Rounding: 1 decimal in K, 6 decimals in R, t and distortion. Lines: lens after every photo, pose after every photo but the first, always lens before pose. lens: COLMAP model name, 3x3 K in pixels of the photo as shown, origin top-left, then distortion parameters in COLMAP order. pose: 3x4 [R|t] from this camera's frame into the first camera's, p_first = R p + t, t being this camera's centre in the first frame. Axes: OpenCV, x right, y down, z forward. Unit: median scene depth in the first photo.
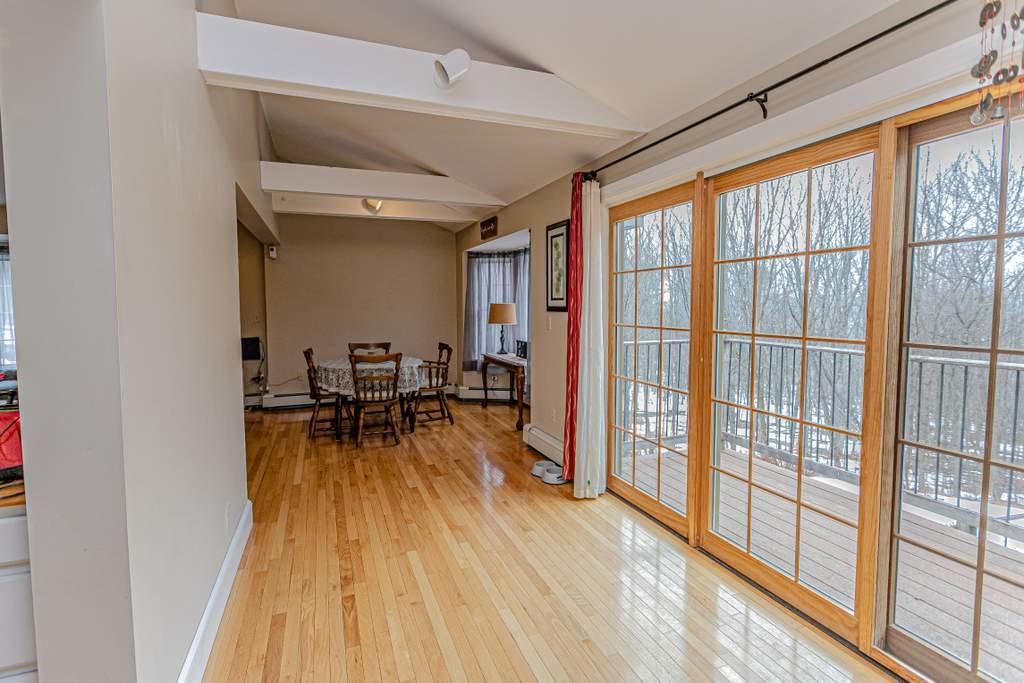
lens RADIAL K [[499.2, 0, 512.0], [0, 499.2, 341.5], [0, 0, 1]] dist [0.000218, 0.000070]
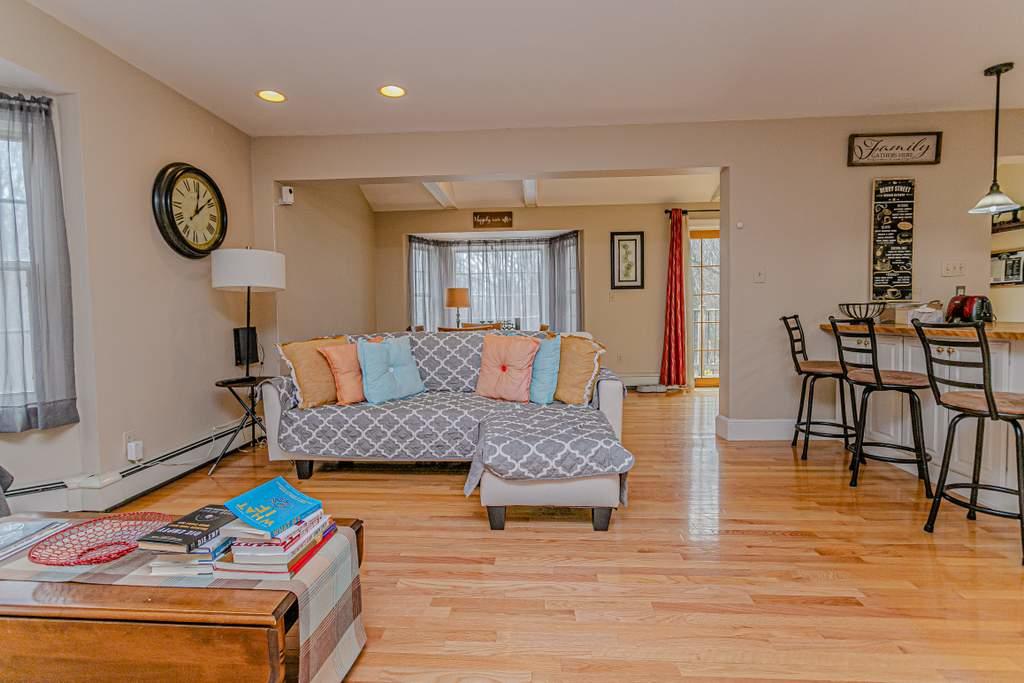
lens RADIAL K [[499.2, 0, 512.0], [0, 499.2, 341.5], [0, 0, 1]] dist [0.000218, 0.000070]
pose [[0.423275, -0.043850, 0.904939, -1.397654], [0.081154, 0.996648, 0.010335, 0.052920], [-0.902359, 0.069065, 0.425415, 0.654010]]
